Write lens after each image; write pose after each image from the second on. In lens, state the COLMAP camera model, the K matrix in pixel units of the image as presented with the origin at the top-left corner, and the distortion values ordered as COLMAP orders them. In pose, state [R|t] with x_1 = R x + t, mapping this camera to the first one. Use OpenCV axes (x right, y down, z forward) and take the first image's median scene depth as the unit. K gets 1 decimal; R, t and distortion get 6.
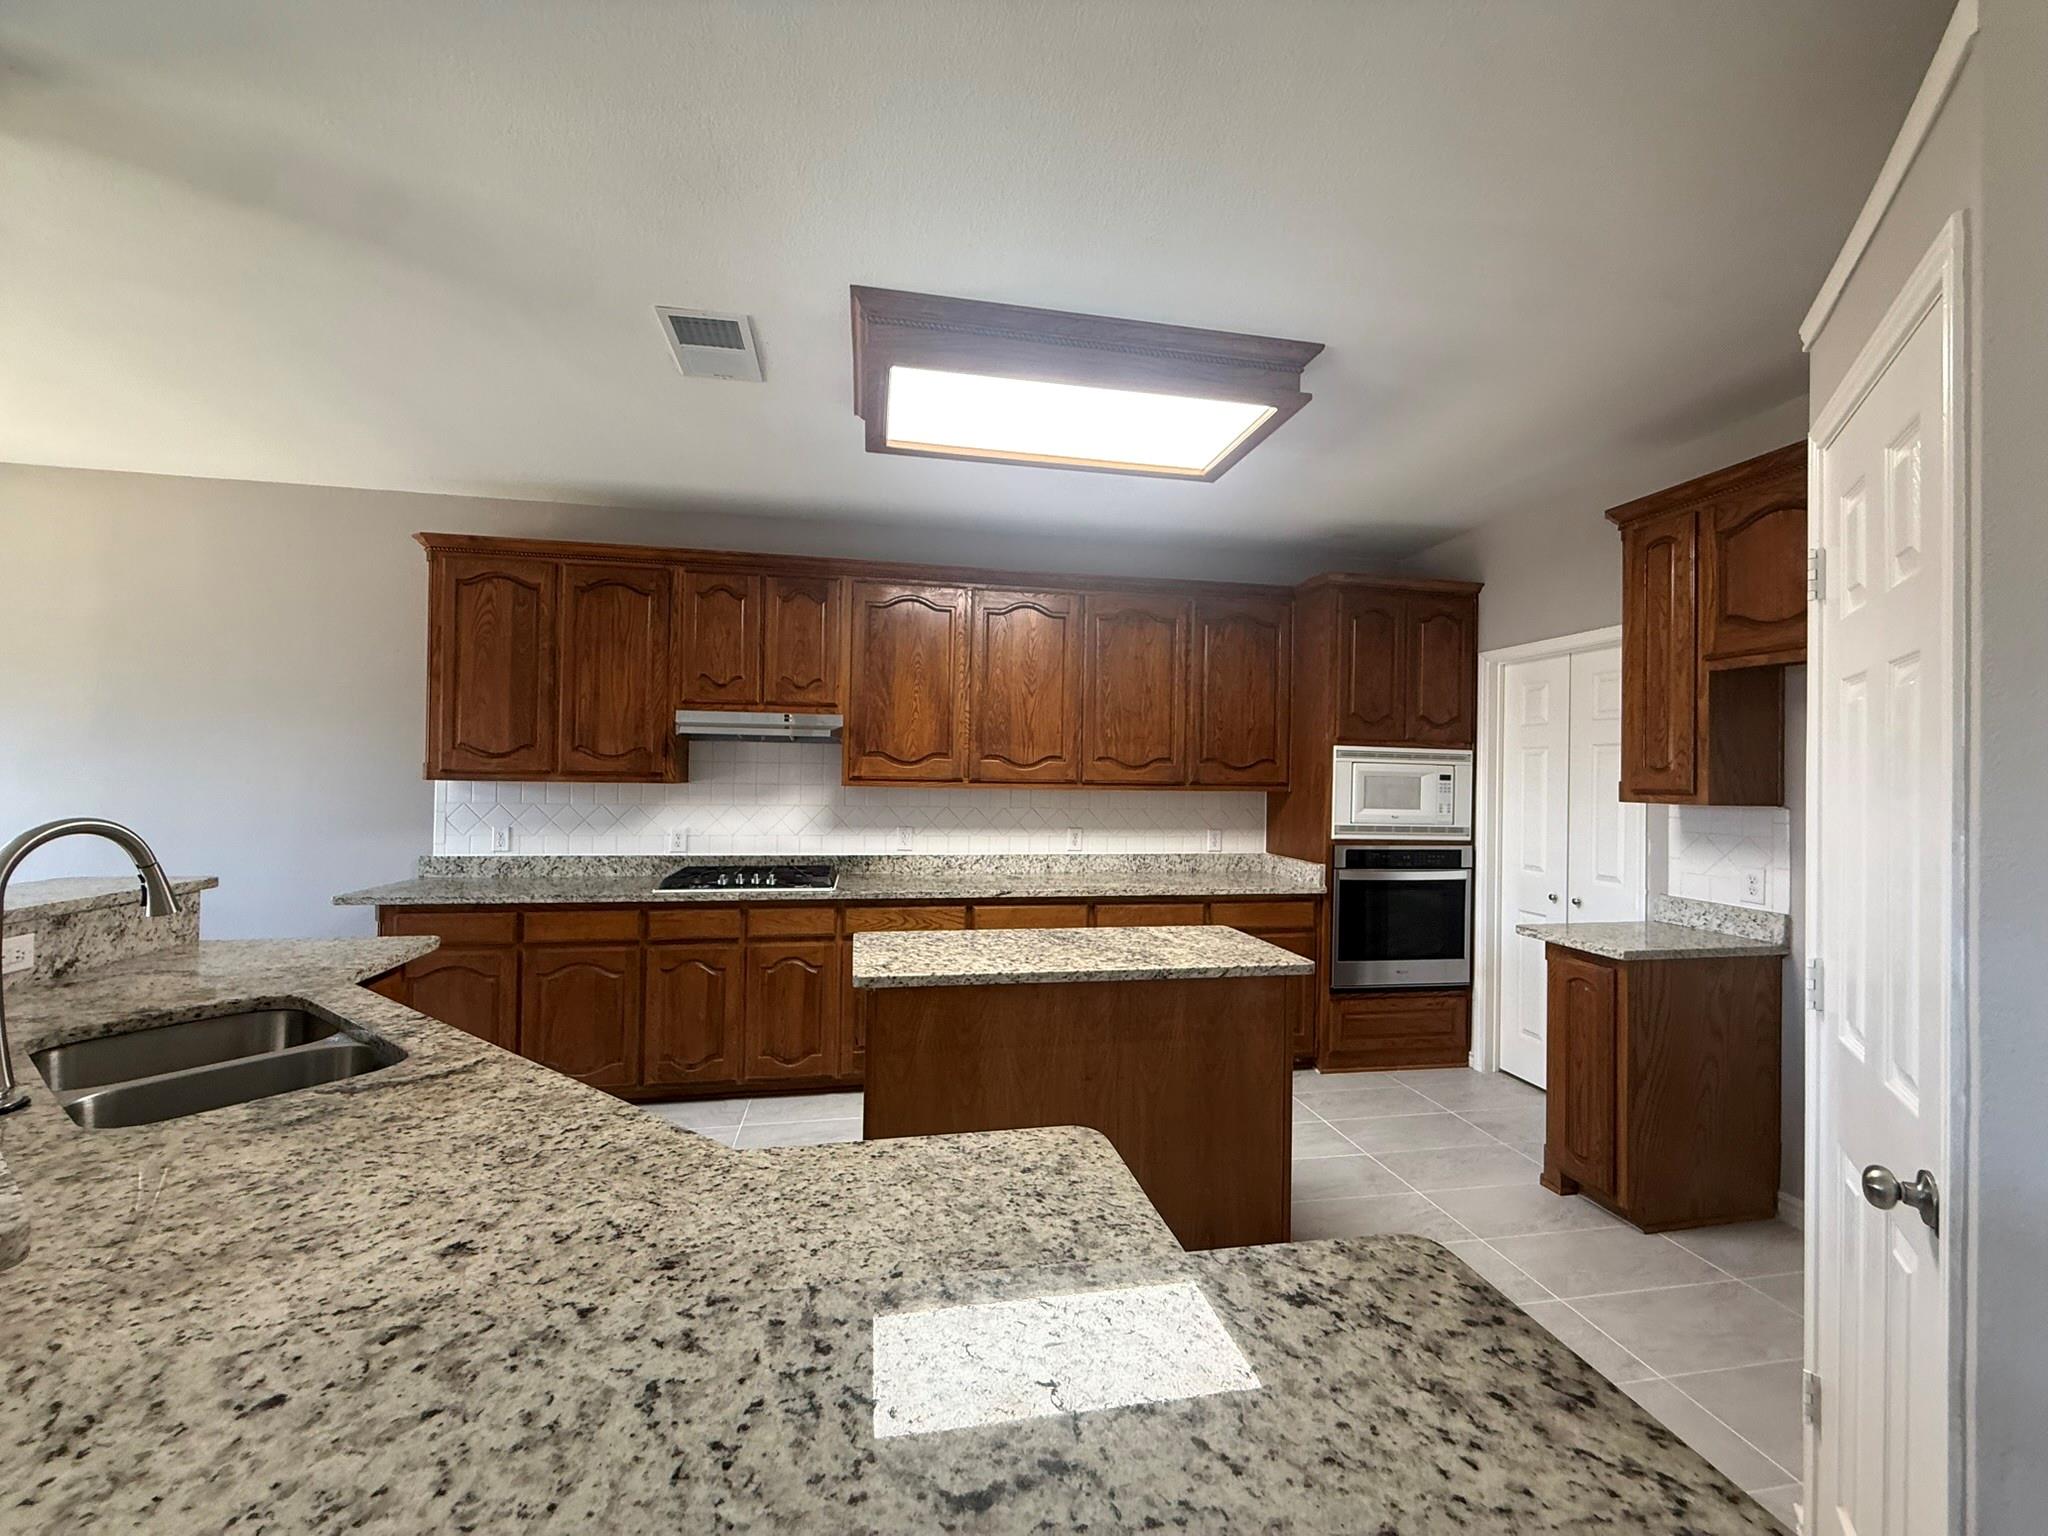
lens RADIAL K [[817.9, 0, 1022.5], [0, 817.9, 768.1], [0, 0, 1]] dist [0.003236, -0.000318]
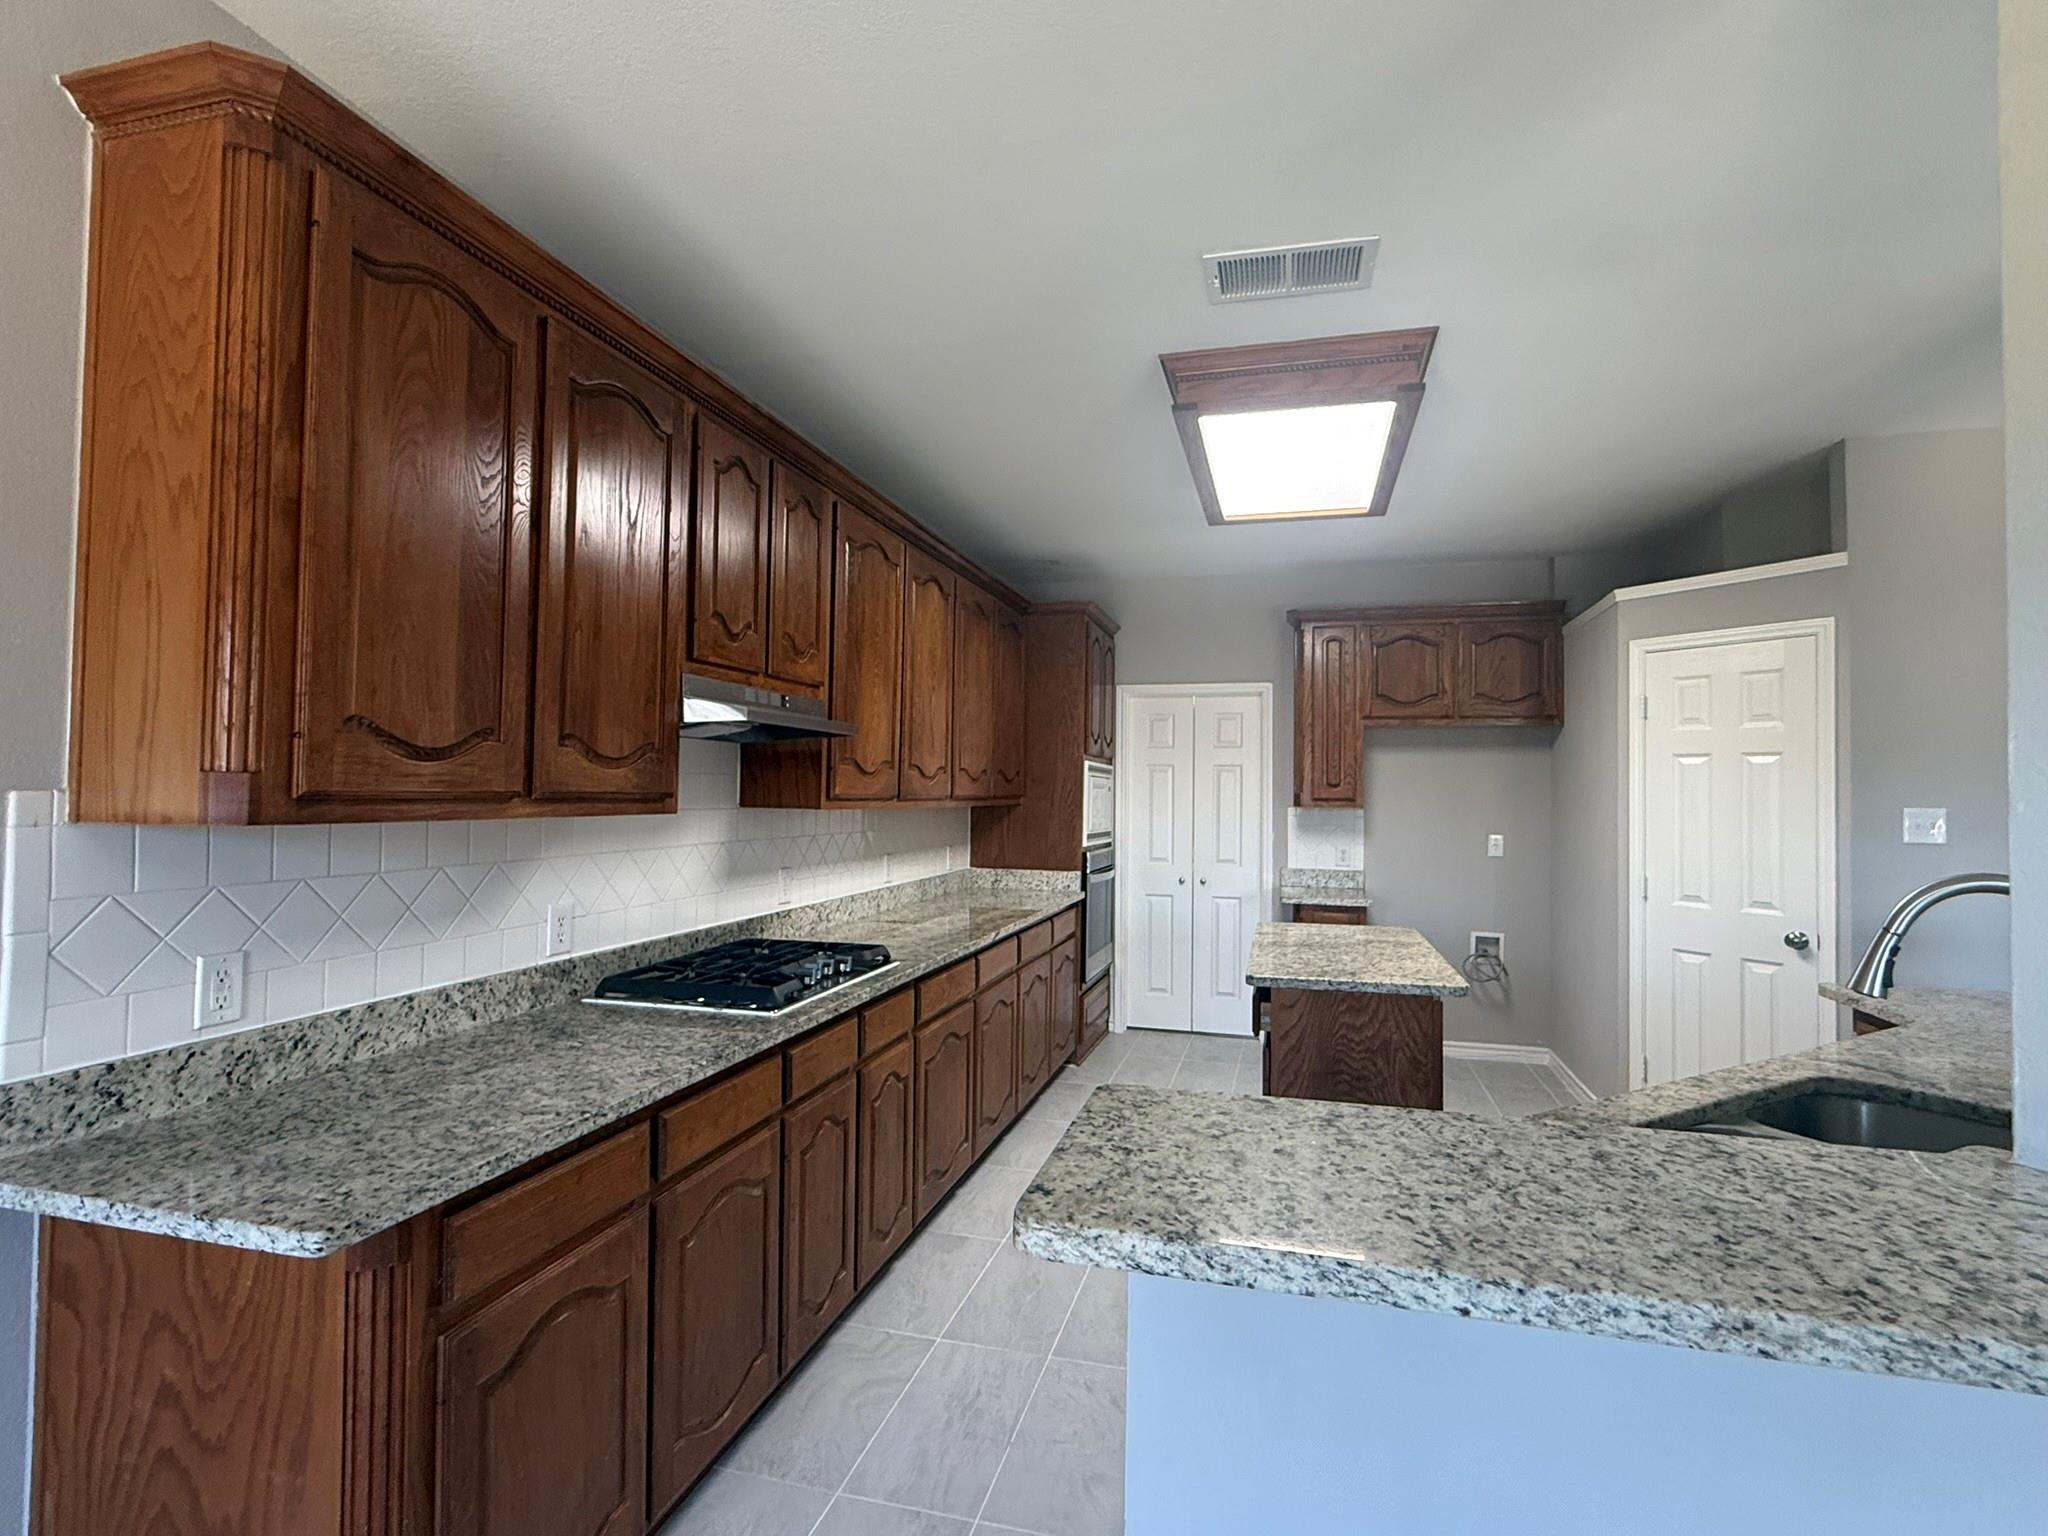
lens RADIAL K [[1015.6, 0, 1023.3], [0, 1015.6, 767.5], [0, 0, 1]] dist [0.000749, 0.000099]
pose [[0.436587, 0.010864, 0.899596, -0.877876], [-0.012420, 0.999905, -0.006048, -0.008933], [-0.899576, -0.008532, 0.436680, 0.503523]]
